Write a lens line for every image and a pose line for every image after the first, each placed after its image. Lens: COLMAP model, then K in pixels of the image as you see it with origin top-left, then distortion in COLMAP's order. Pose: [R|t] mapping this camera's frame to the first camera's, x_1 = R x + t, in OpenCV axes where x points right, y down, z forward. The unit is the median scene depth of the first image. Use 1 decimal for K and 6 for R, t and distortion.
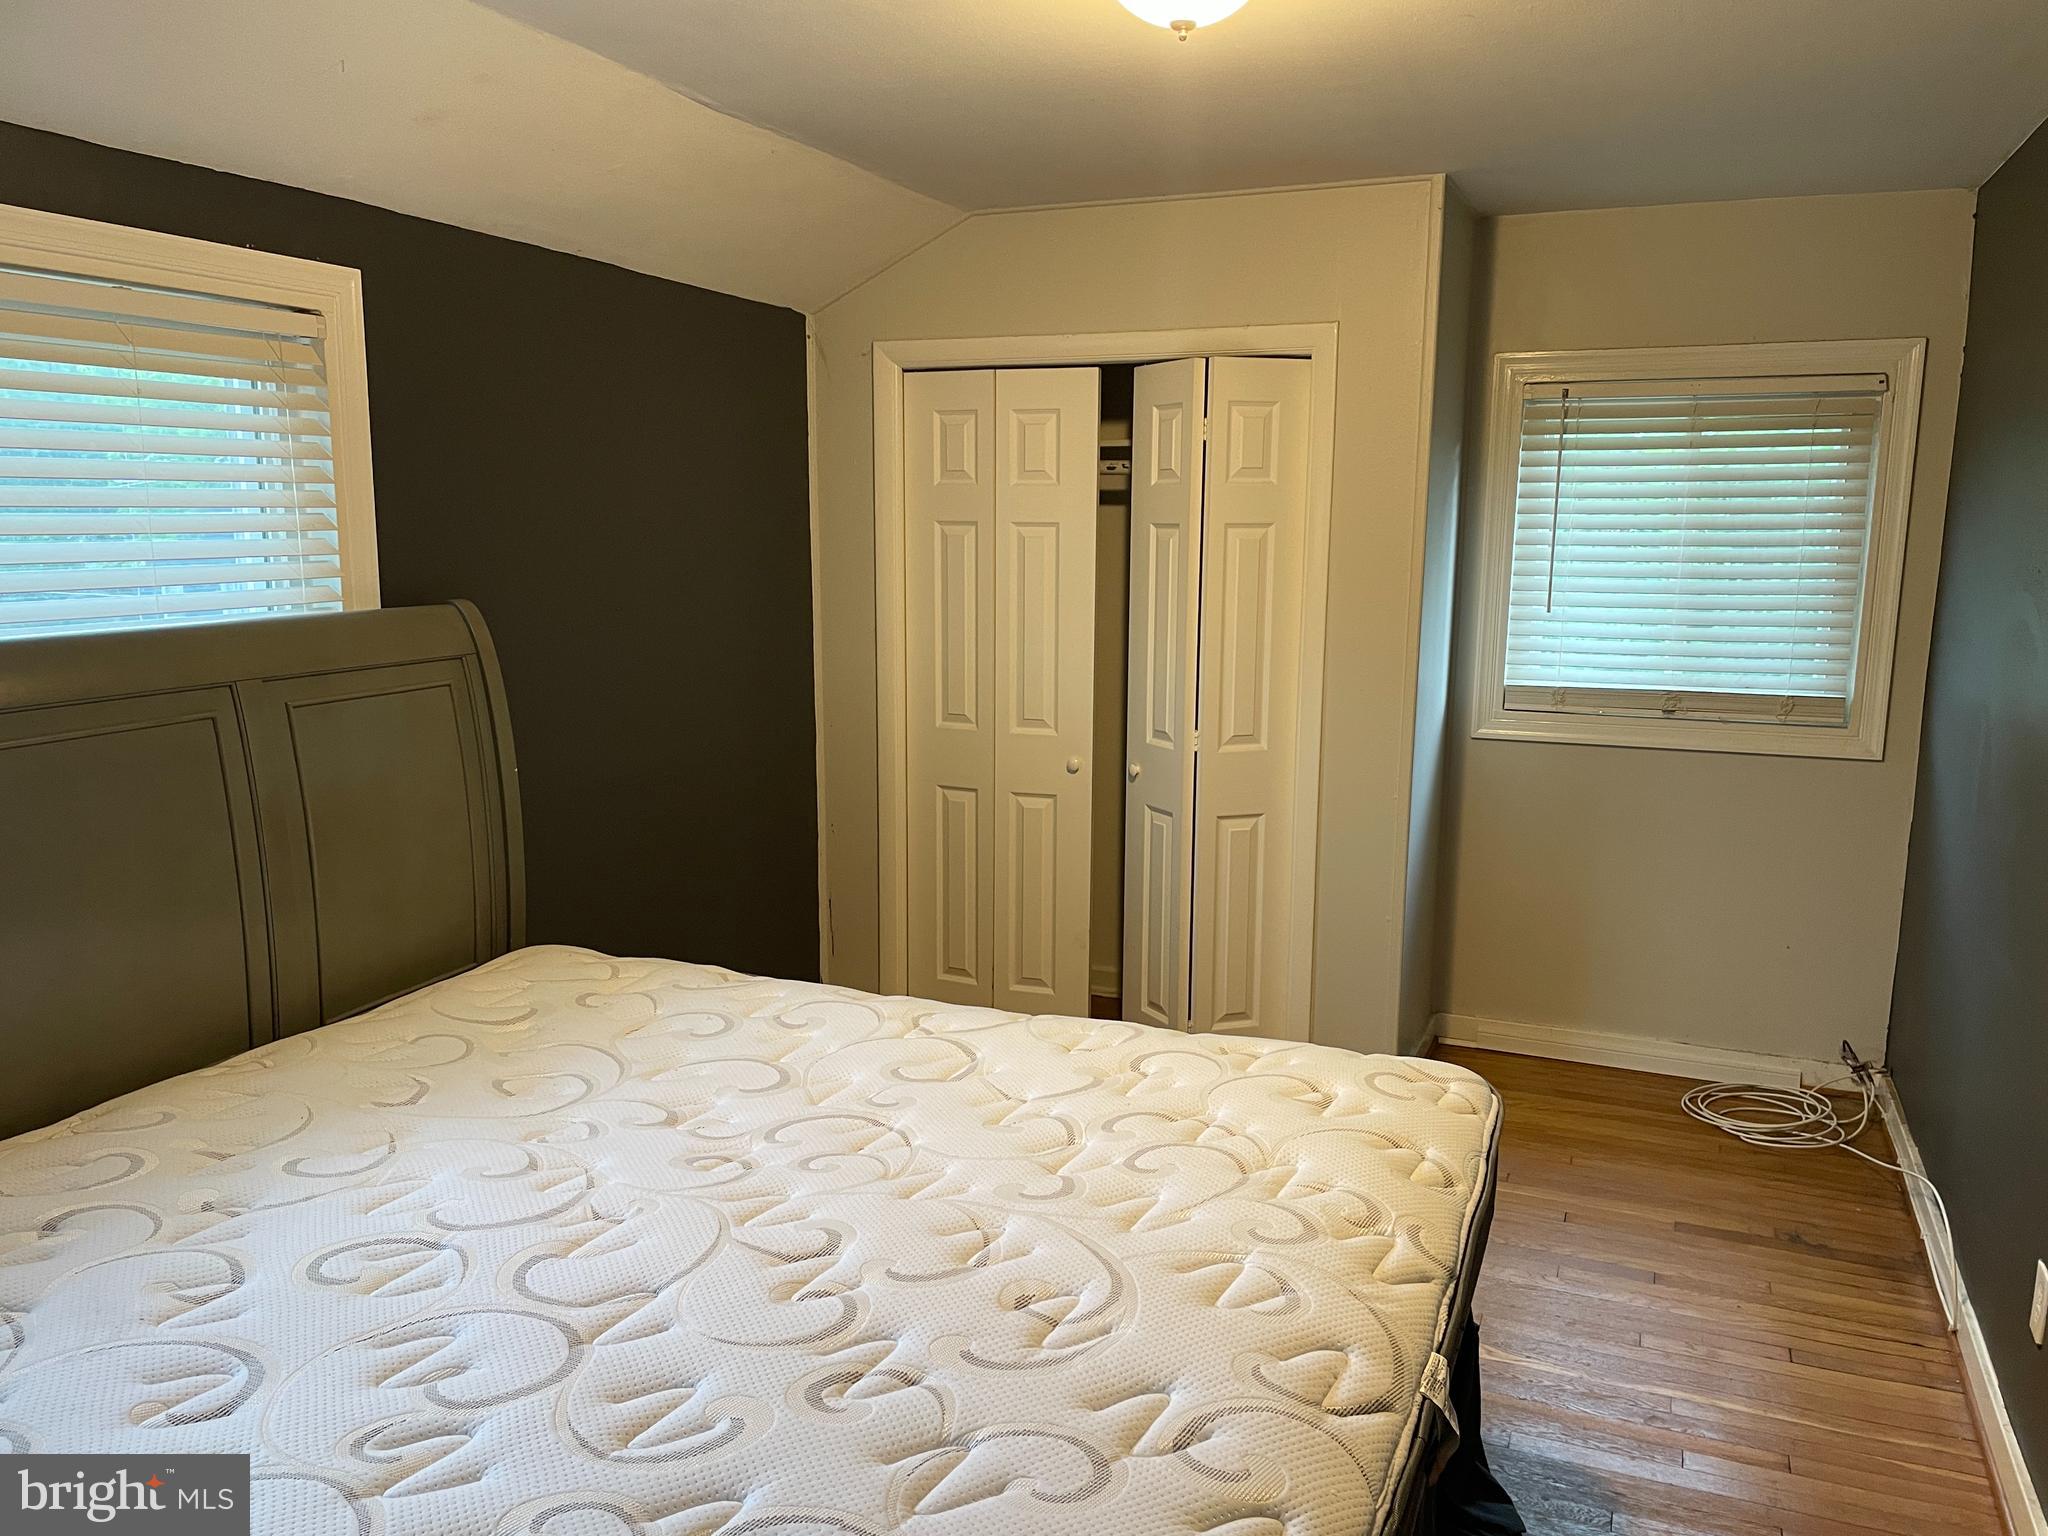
lens RADIAL K [[1552.4, 0, 1020.0], [0, 1552.4, 769.7], [0, 0, 1]] dist [0.008076, -0.013001]
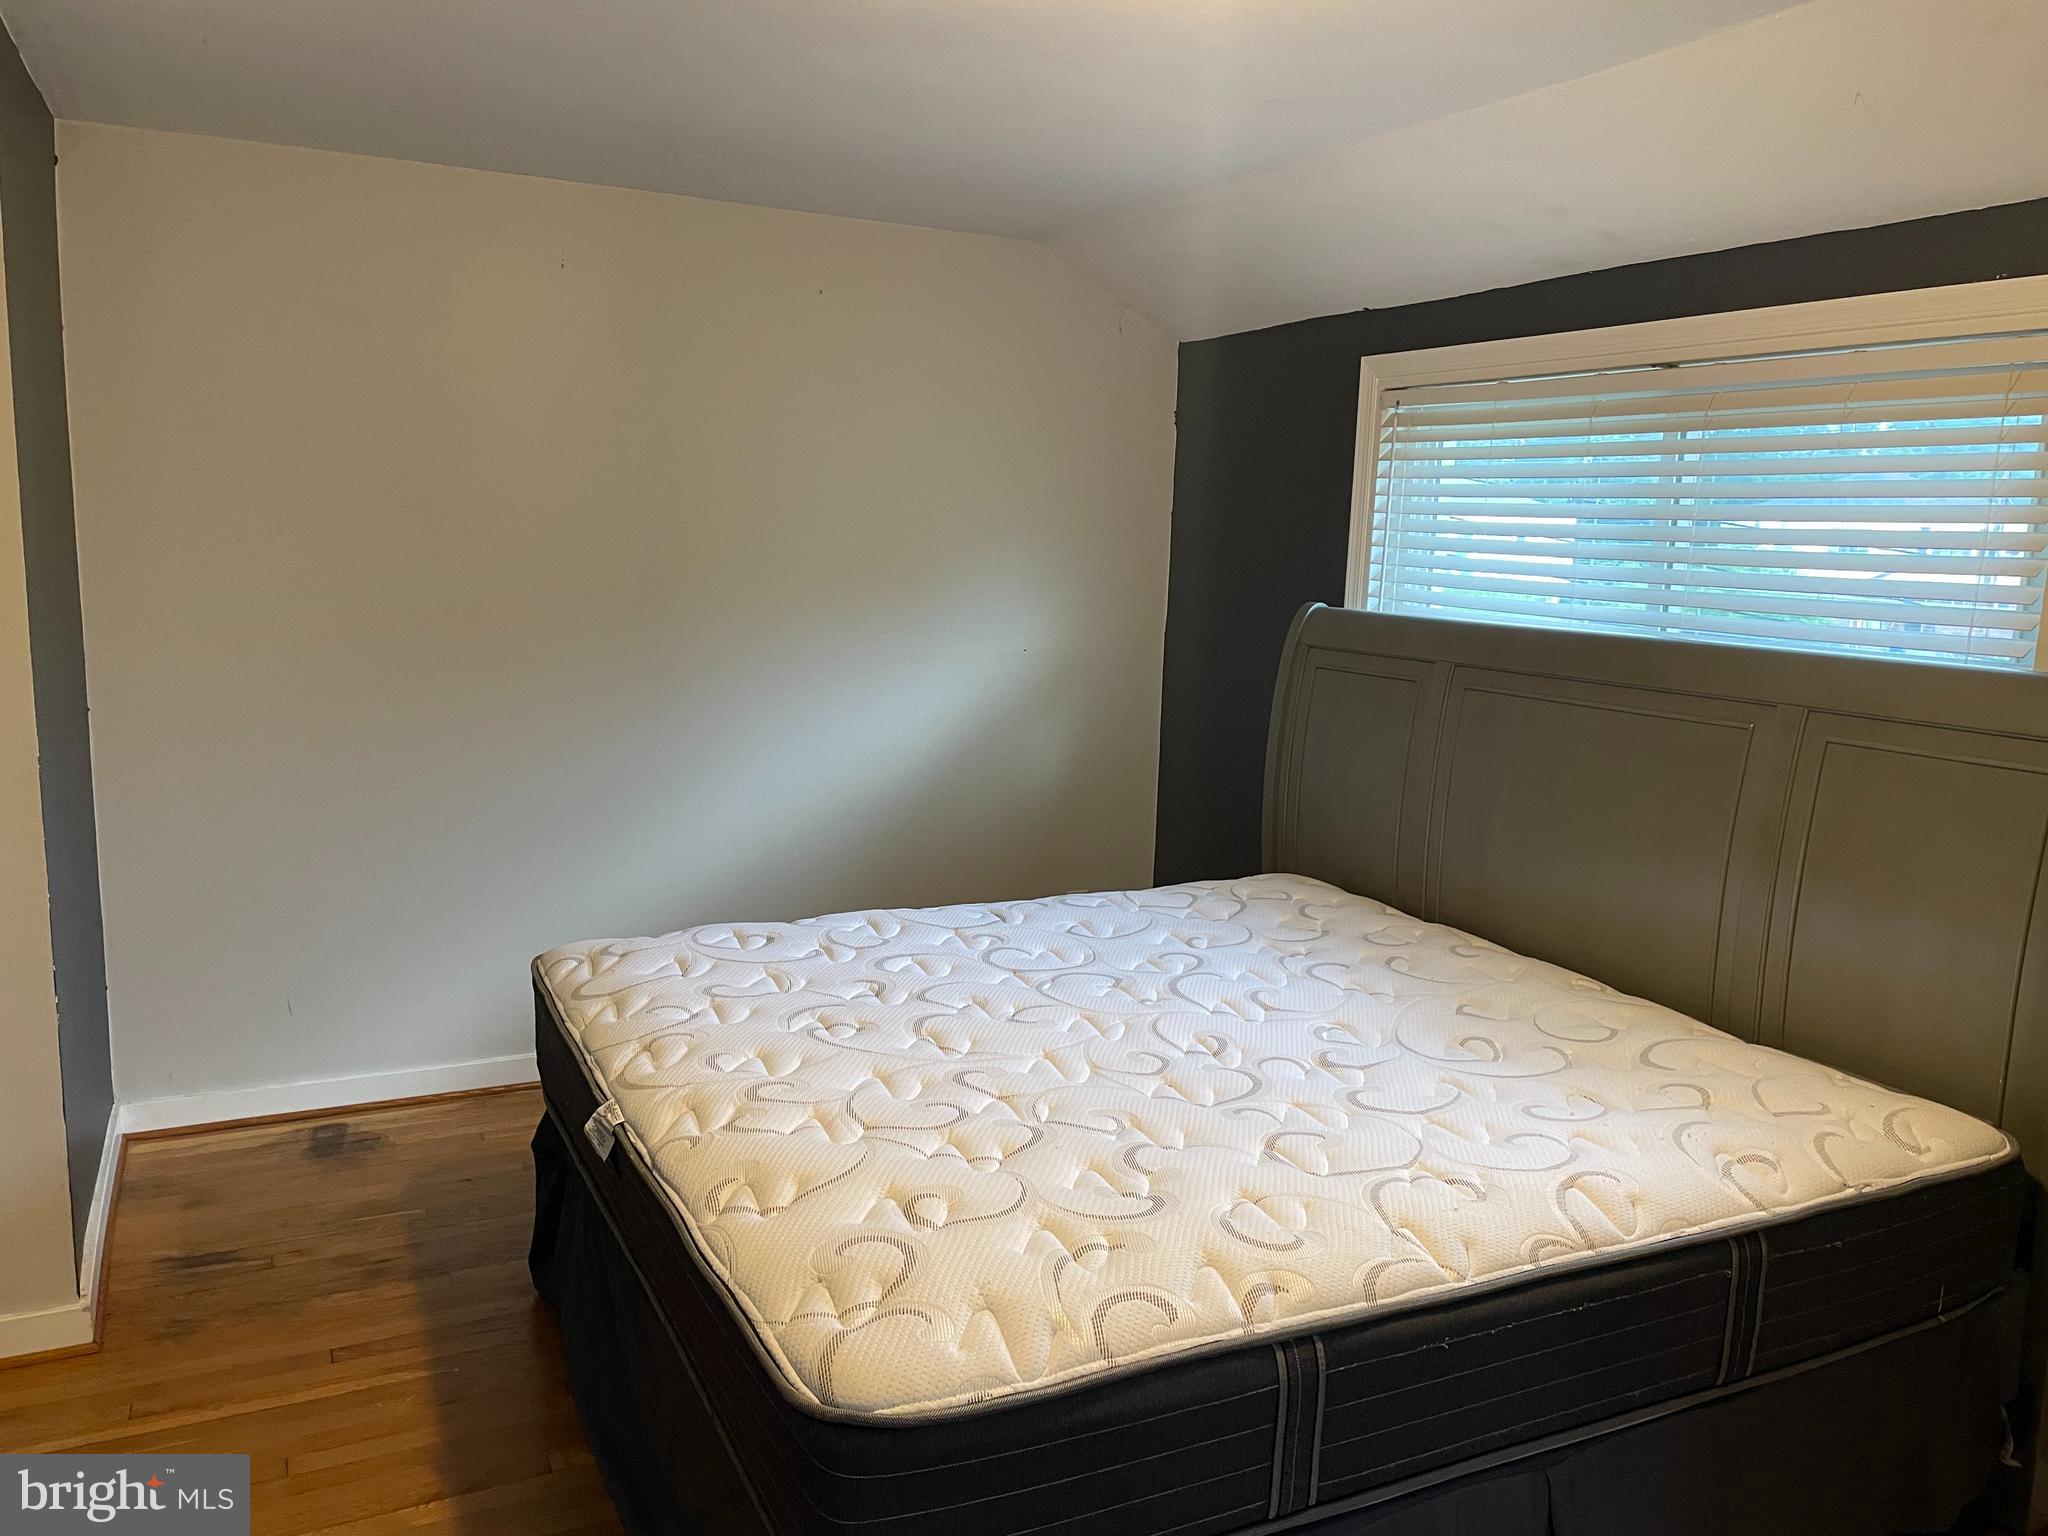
lens RADIAL K [[1552.4, 0, 1018.6], [0, 1552.4, 771.1], [0, 0, 1]] dist [0.008076, -0.013001]
pose [[-0.652047, 0.098745, -0.751721, 0.753080], [-0.161321, 0.950710, 0.264815, -0.241819], [0.740817, 0.293940, -0.603978, 1.438959]]
